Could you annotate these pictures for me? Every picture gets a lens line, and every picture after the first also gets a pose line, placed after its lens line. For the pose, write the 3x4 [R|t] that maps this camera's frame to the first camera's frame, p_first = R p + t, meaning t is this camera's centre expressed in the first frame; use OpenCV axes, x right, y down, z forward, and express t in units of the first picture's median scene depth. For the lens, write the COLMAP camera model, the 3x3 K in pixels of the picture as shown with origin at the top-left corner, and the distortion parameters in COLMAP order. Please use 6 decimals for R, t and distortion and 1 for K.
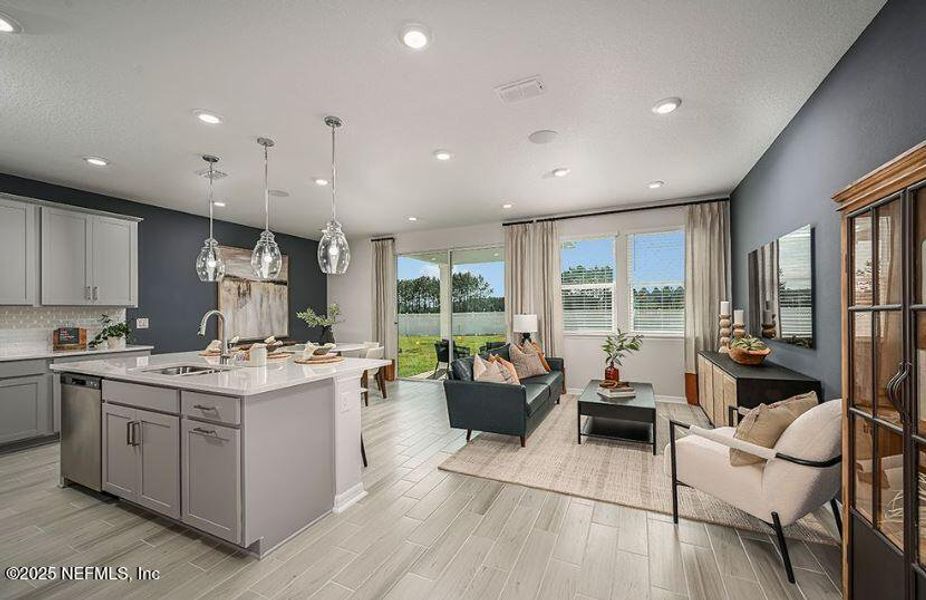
lens RADIAL K [[369.5, 0, 464.1], [0, 369.5, 302.7], [0, 0, 1]] dist [-0.000710, -0.000140]
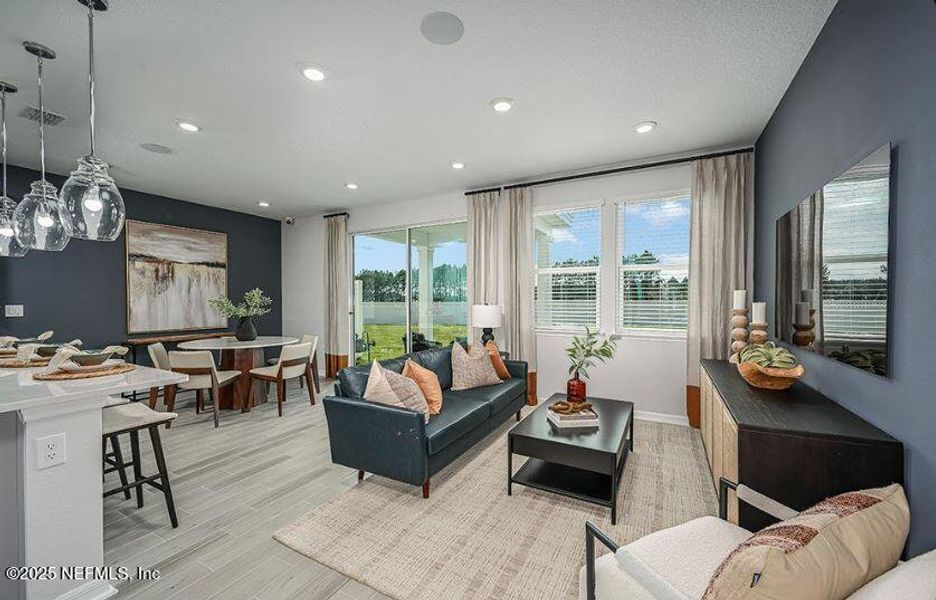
lens RADIAL K [[371.1, 0, 468.0], [0, 371.1, 300.0], [0, 0, 1]] dist [0.001111, 0.000297]
pose [[0.998597, 0.010090, -0.051974, 0.218567], [-0.008890, 0.999690, 0.023272, 0.003222], [0.052193, -0.022777, 0.998377, 0.258000]]
